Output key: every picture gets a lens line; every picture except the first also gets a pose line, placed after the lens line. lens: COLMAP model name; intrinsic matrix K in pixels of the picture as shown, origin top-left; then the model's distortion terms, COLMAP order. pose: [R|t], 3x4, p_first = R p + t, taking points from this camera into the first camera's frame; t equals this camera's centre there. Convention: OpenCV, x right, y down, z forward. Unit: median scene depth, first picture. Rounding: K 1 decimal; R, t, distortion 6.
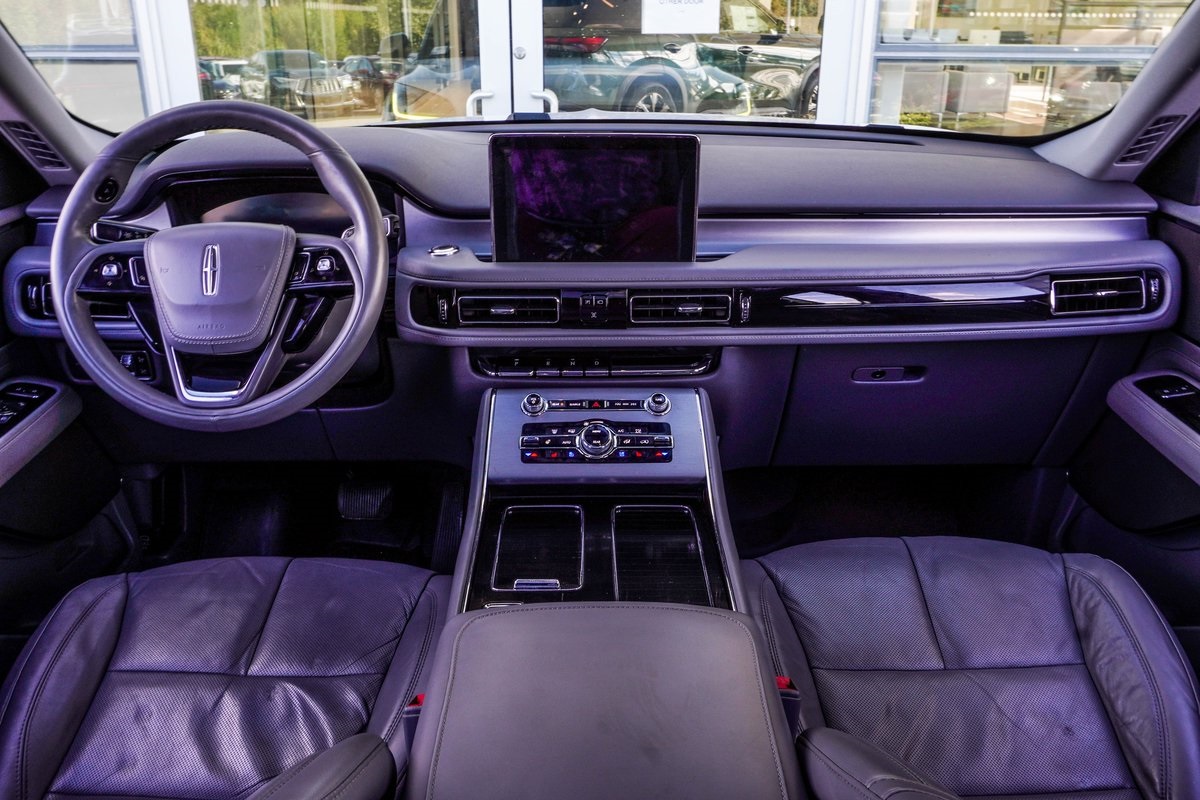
lens RADIAL K [[990.7, 0, 600.0], [0, 990.7, 400.0], [0, 0, 1]] dist [-0.030324, 0.008585]
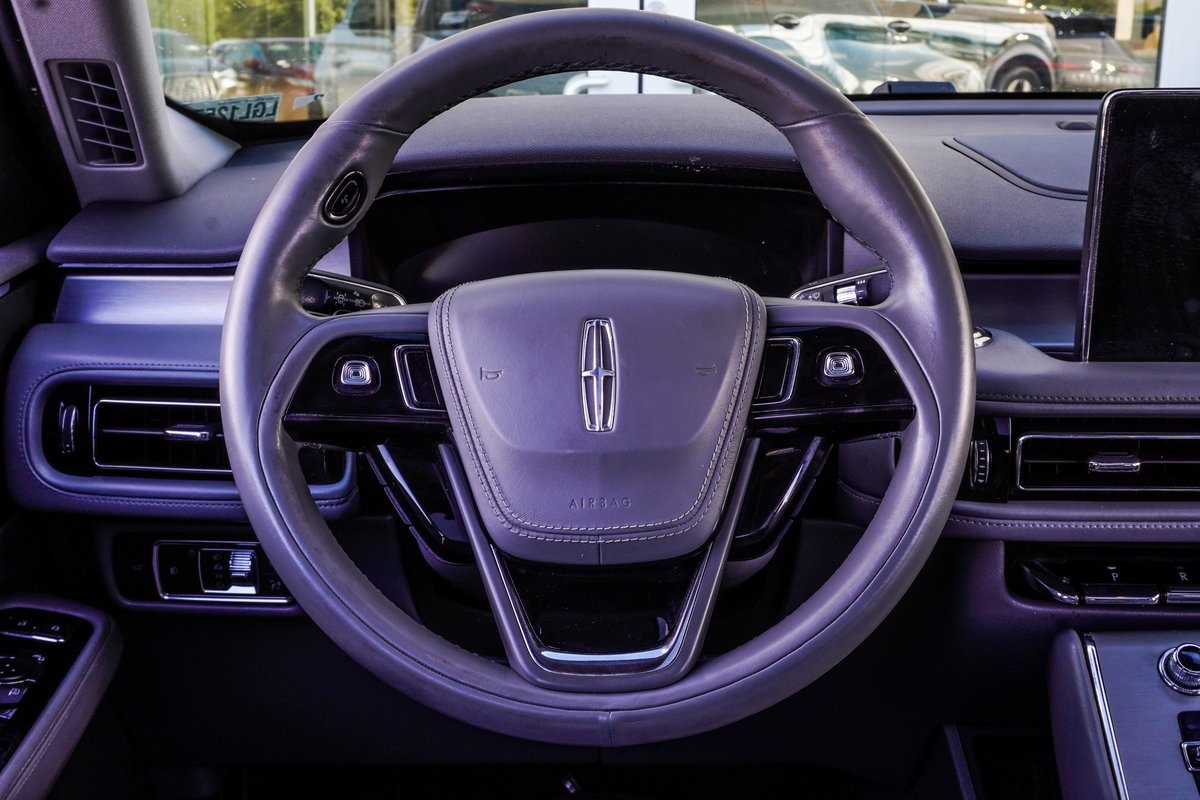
lens RADIAL K [[1594.0, 0, 600.0], [0, 1594.0, 400.0], [0, 0, 1]] dist [-0.006067, -0.028600]
pose [[0.999991, 0.002953, -0.003153, -0.335589], [-0.003296, 0.993358, -0.115019, -0.033028], [0.002793, 0.115029, 0.993358, 0.248928]]
